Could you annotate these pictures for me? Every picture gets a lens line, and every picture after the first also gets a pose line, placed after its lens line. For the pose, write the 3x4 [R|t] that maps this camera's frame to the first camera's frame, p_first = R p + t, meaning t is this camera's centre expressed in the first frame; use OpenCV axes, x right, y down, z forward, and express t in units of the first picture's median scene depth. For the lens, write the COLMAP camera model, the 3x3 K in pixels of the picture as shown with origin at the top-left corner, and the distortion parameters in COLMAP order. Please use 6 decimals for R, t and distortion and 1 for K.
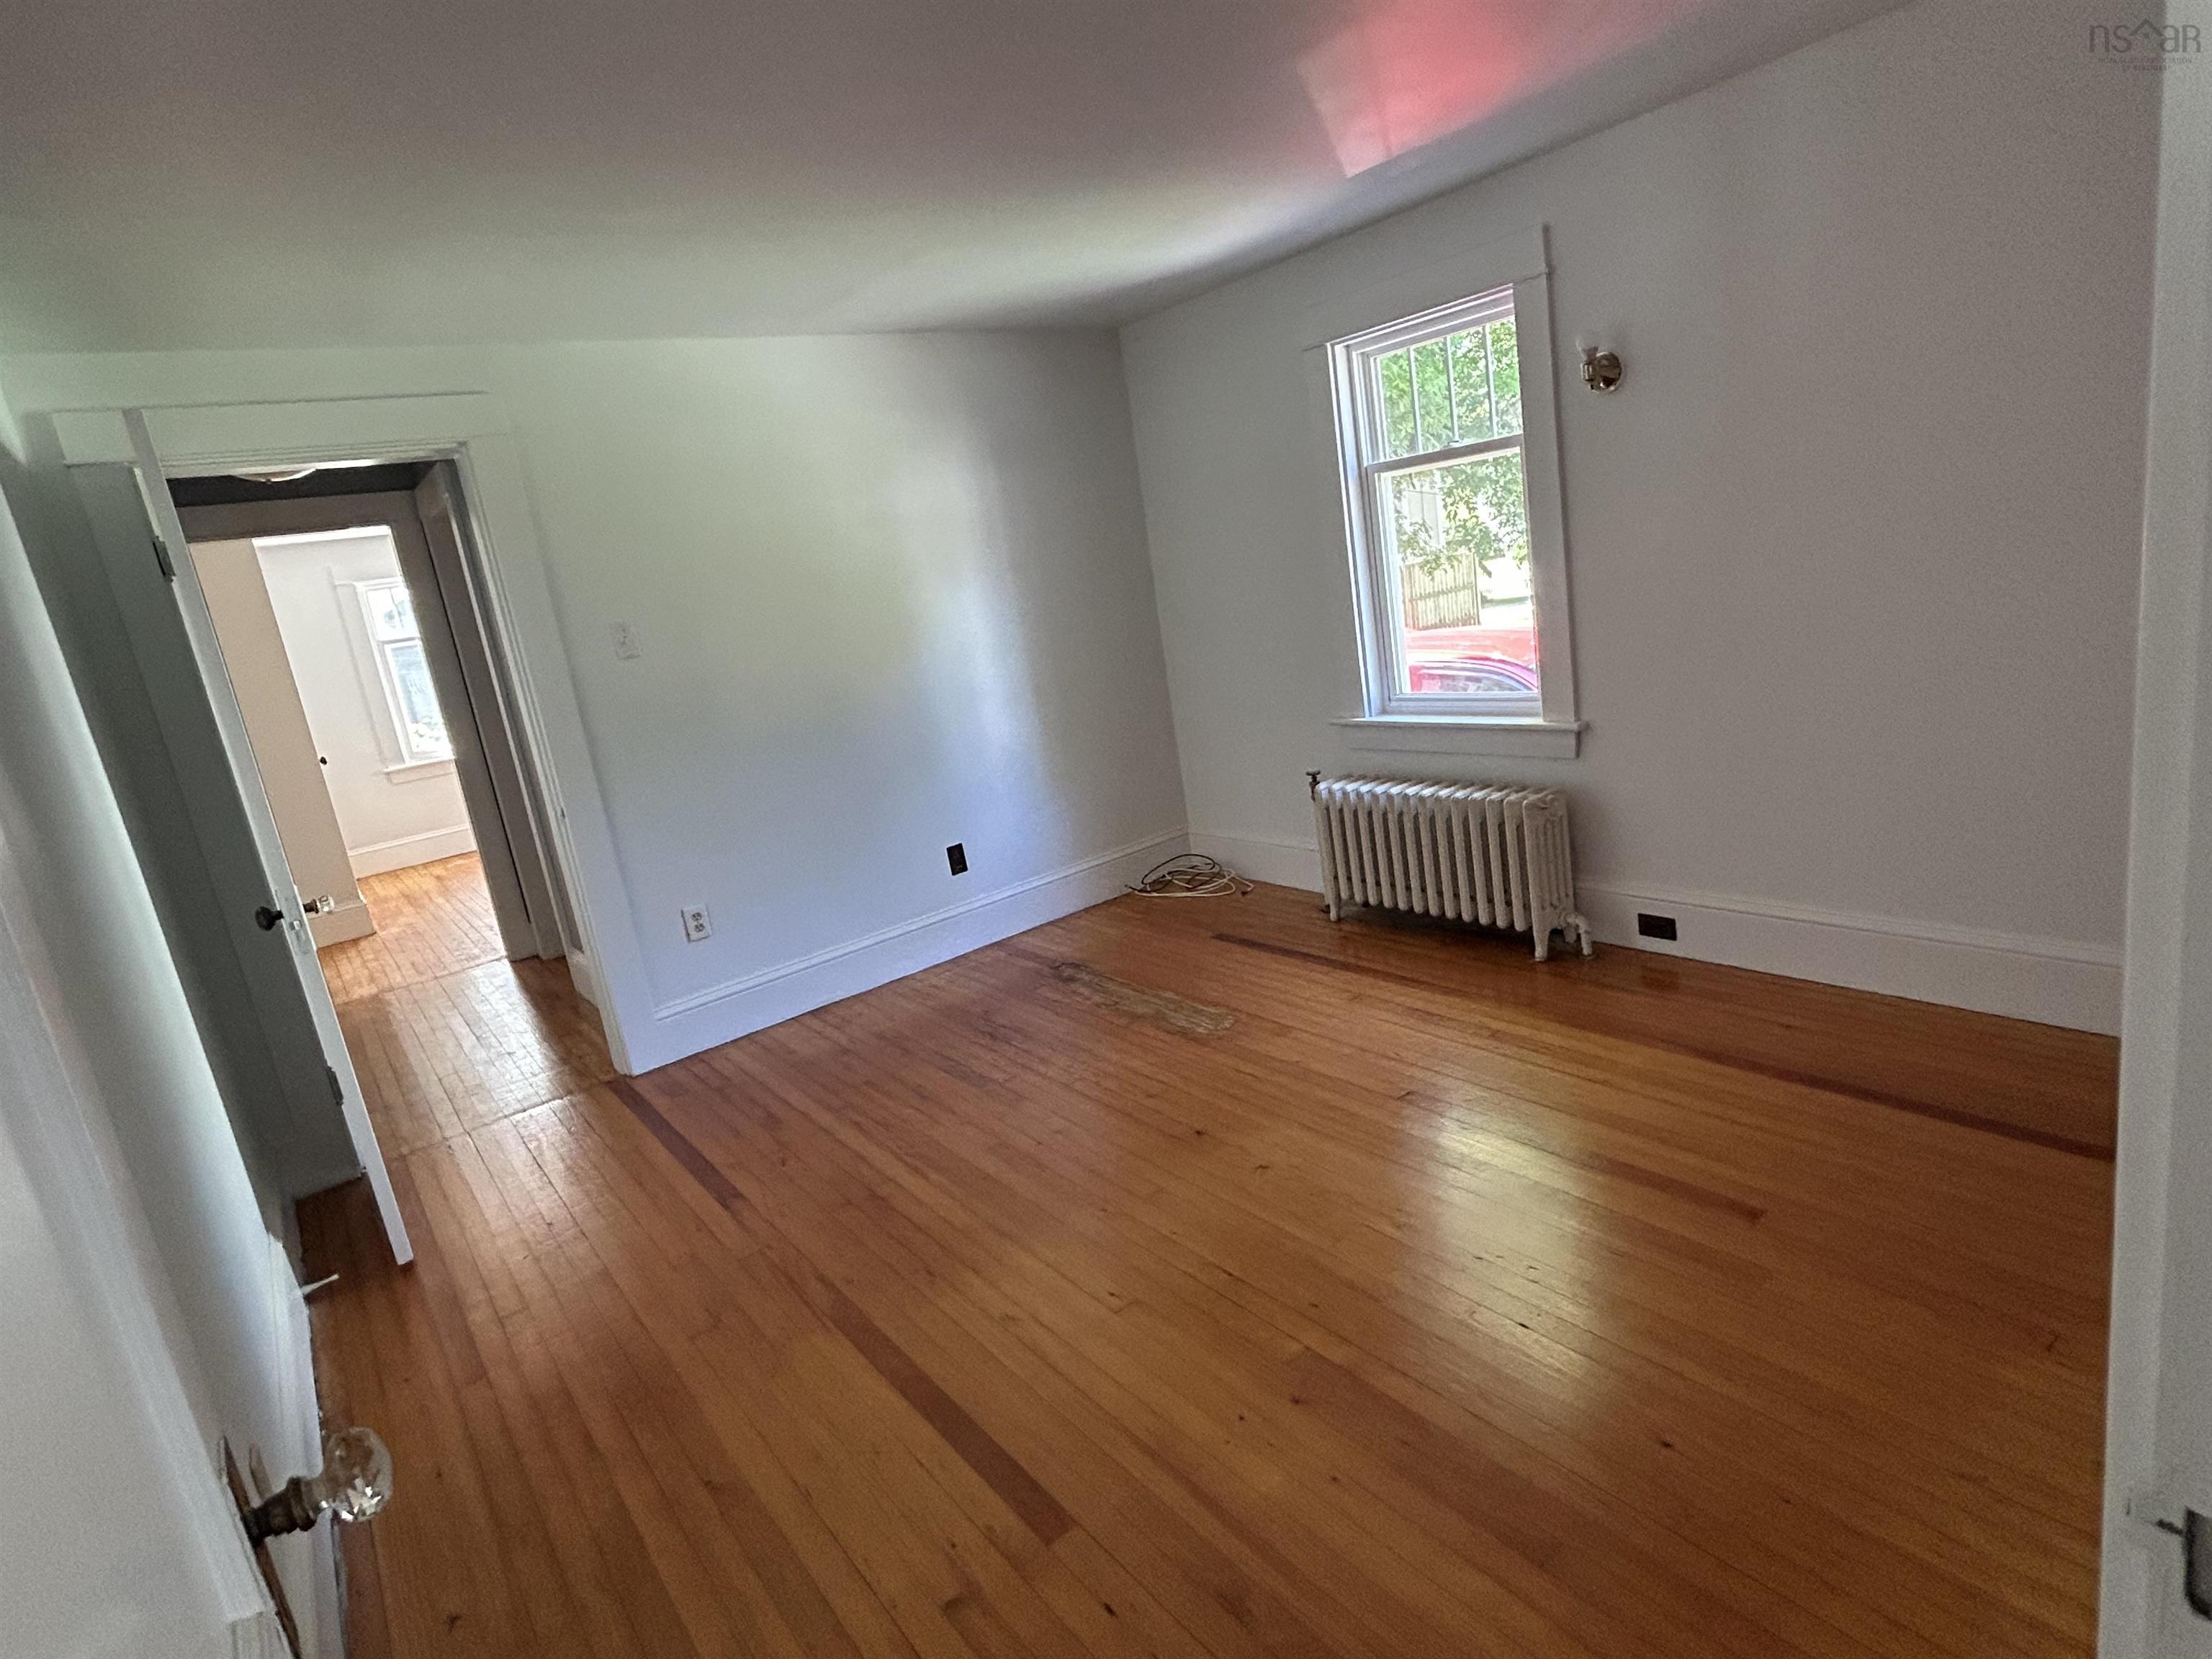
lens RADIAL K [[1189.6, 0, 1106.0], [0, 1189.6, 829.5], [0, 0, 1]] dist [-0.000159, -0.000033]
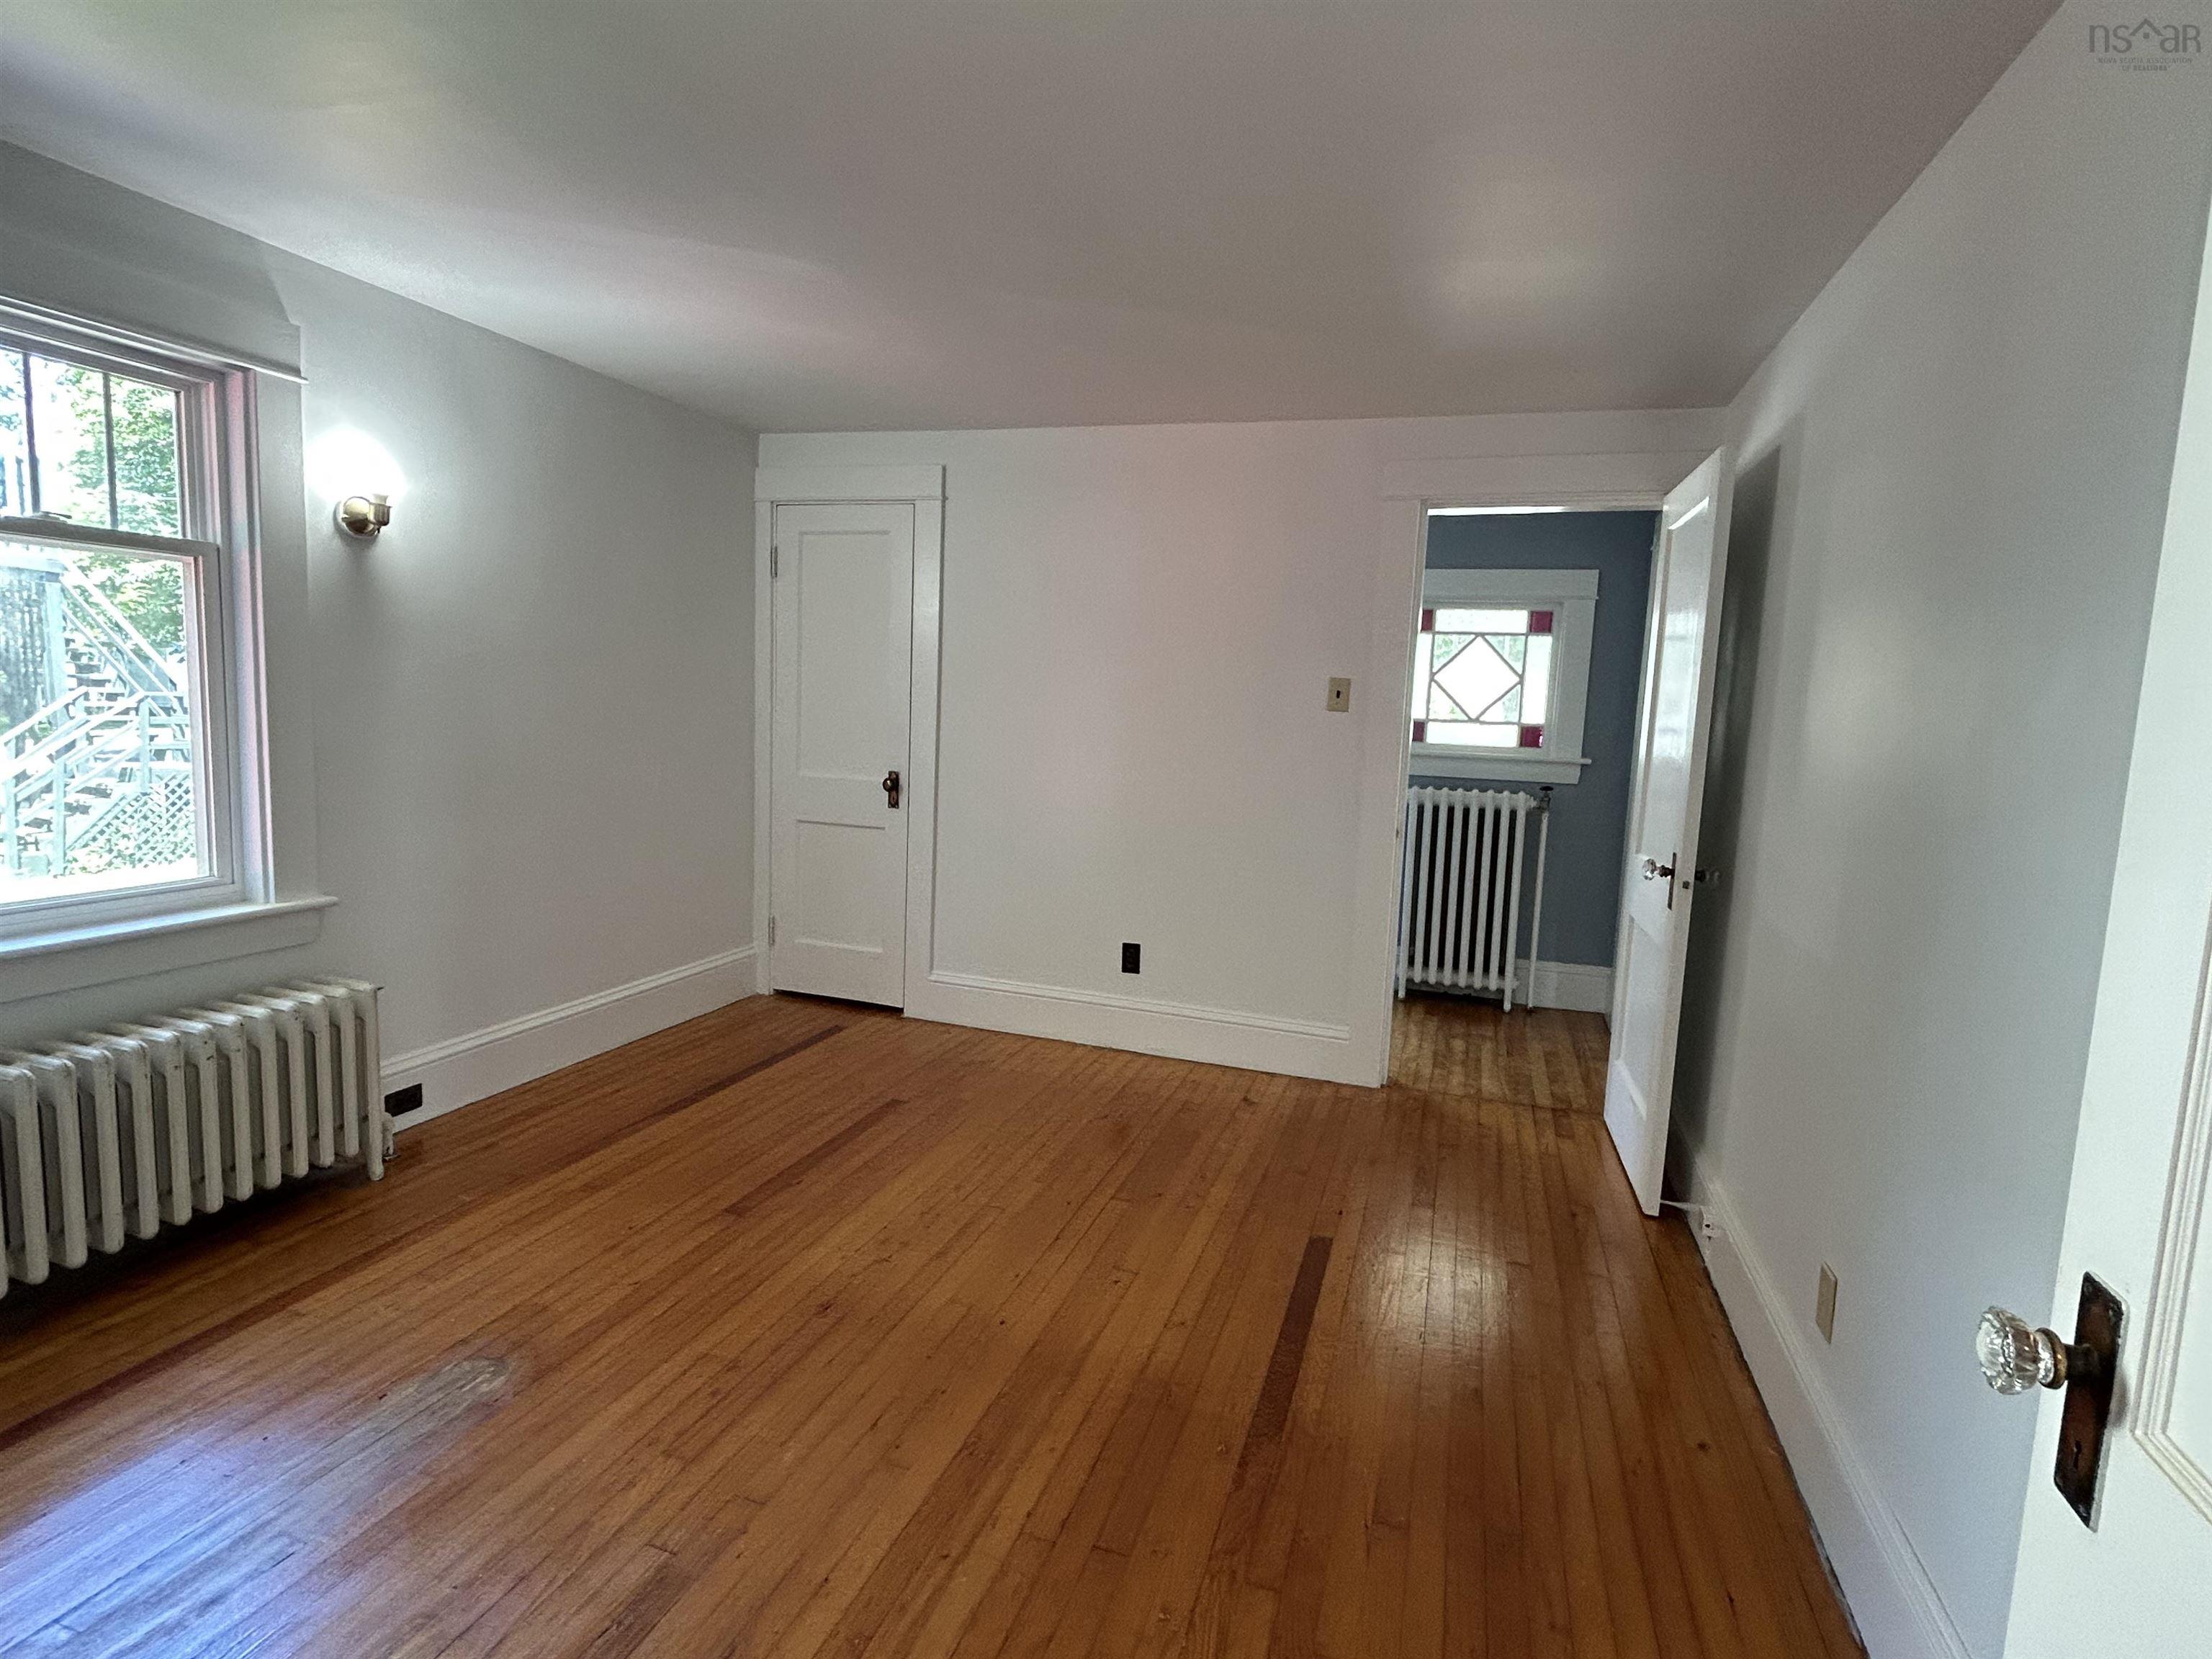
lens RADIAL K [[1095.9, 0, 1106.0], [0, 1095.9, 829.5], [0, 0, 1]] dist [-0.000349, -0.000059]
pose [[-0.570988, 0.034868, 0.820217, -0.610319], [0.227001, 0.966850, 0.116924, -0.107758], [-0.788951, 0.252952, -0.559975, 1.048705]]
